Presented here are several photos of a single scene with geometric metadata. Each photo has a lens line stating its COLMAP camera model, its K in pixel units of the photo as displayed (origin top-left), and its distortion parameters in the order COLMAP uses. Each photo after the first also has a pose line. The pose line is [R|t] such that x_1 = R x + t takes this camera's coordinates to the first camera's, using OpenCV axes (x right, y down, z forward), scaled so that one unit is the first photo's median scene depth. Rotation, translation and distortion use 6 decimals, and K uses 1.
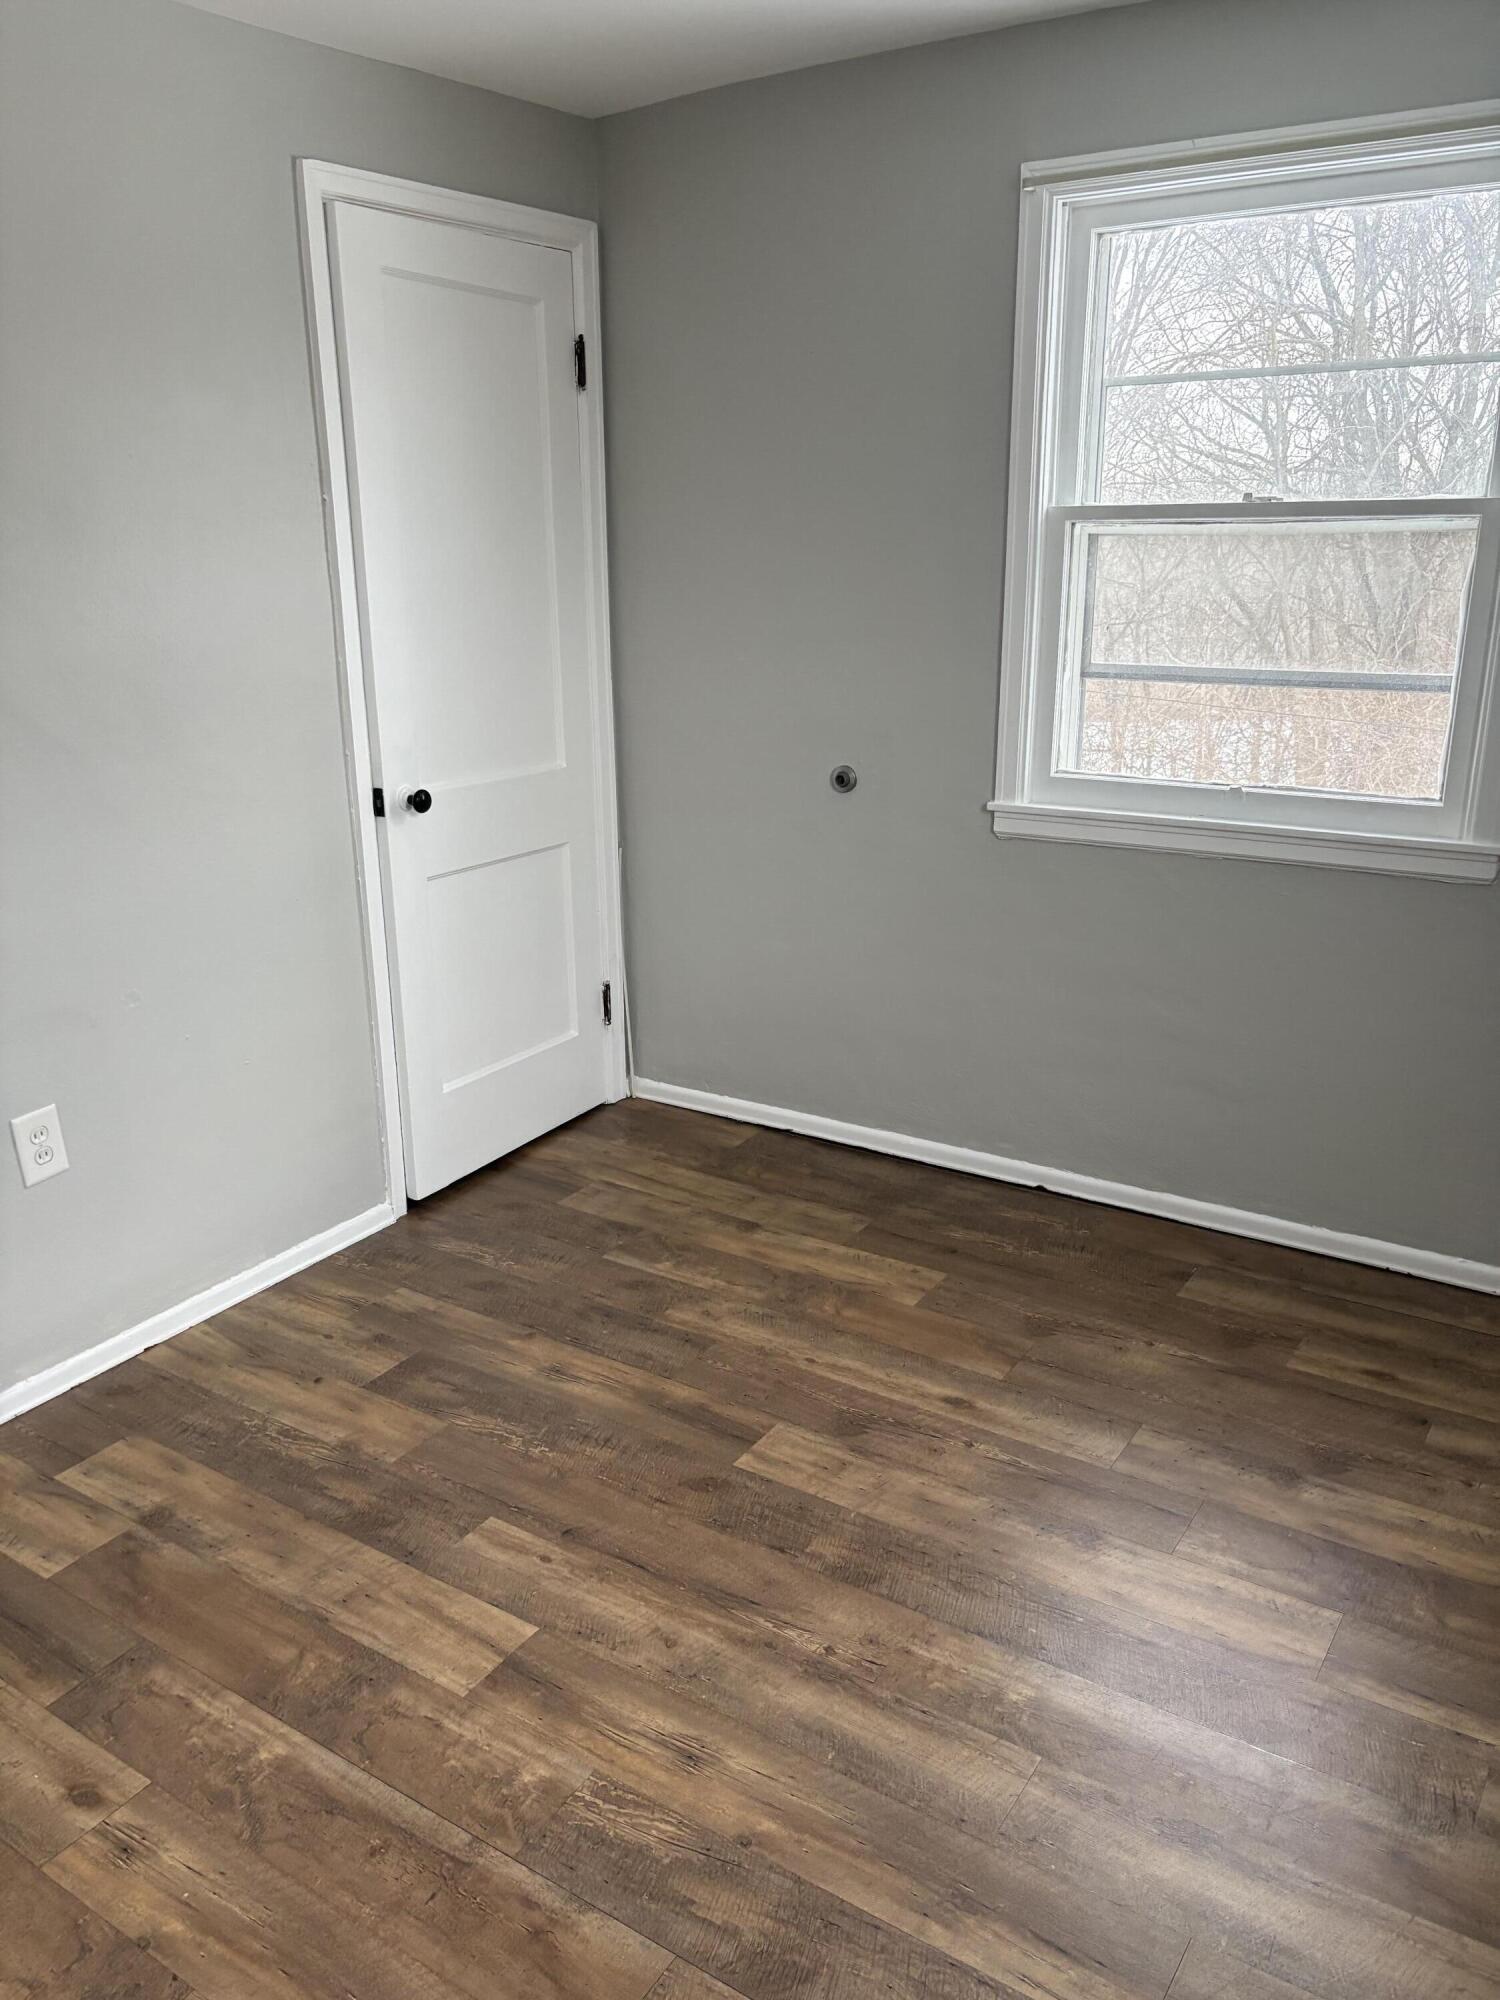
lens RADIAL K [[1507.6, 0, 744.2], [0, 1507.6, 1010.8], [0, 0, 1]] dist [0.043939, -0.046471]
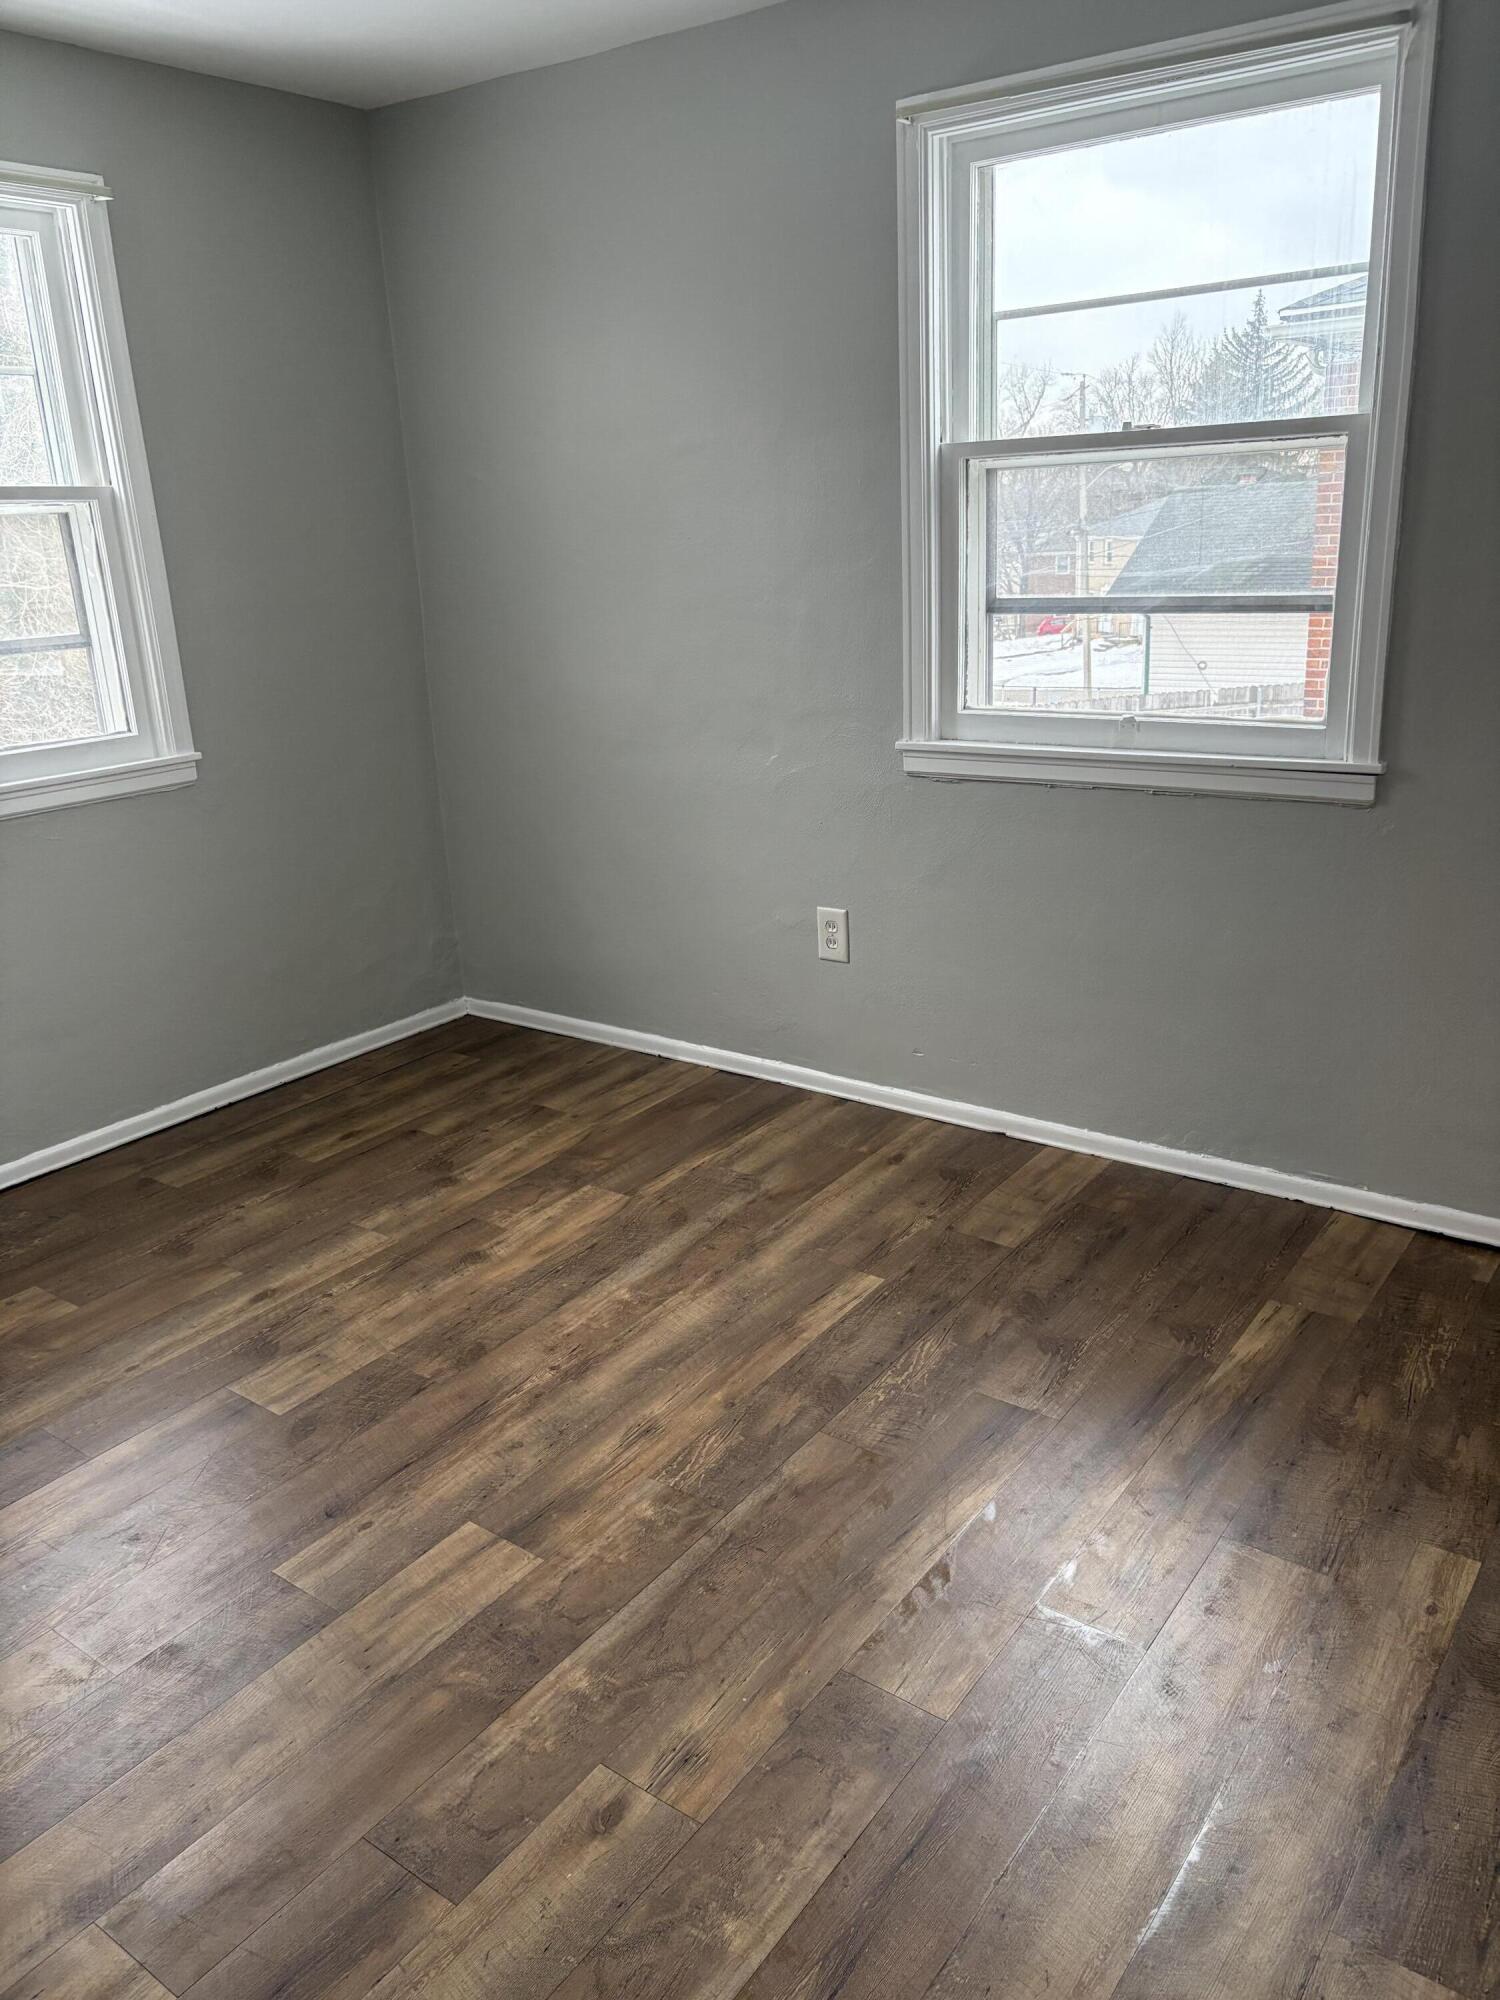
lens RADIAL K [[1507.6, 0, 755.8], [0, 1507.6, 995.8], [0, 0, 1]] dist [0.043939, -0.046471]
pose [[0.045903, -0.296454, 0.953943, -1.043435], [0.333799, 0.904611, 0.265061, -0.137741], [-0.941526, 0.306259, 0.140481, 0.565468]]
